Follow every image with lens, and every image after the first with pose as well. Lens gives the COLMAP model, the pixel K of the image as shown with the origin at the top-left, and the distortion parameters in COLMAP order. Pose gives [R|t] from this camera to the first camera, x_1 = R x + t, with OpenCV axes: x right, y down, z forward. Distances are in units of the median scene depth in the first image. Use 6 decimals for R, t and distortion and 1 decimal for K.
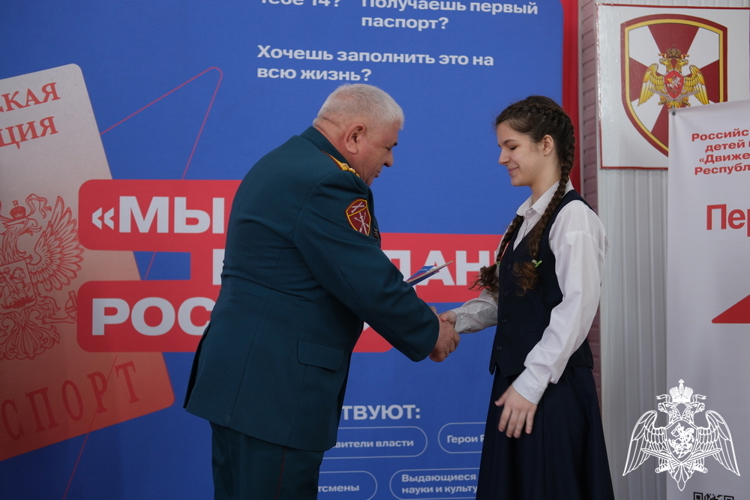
lens RADIAL K [[1145.6, 0, 375.0], [0, 1145.6, 250.0], [0, 0, 1]] dist [-0.052000, 0.572169]
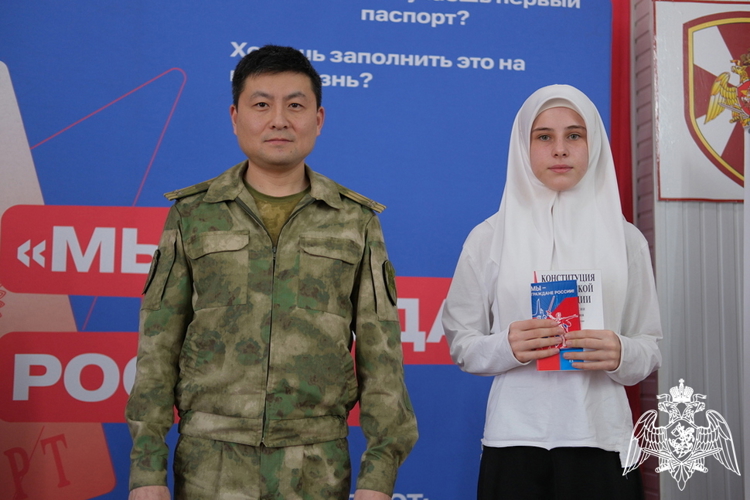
lens RADIAL K [[1163.2, 0, 375.0], [0, 1163.2, 250.0], [0, 0, 1]] dist [0.023079, 0.154892]
pose [[0.999226, 0.009658, -0.038130, 0.030723], [-0.011251, 0.999064, -0.041777, 0.001118], [0.037691, 0.042173, 0.998399, 0.182379]]
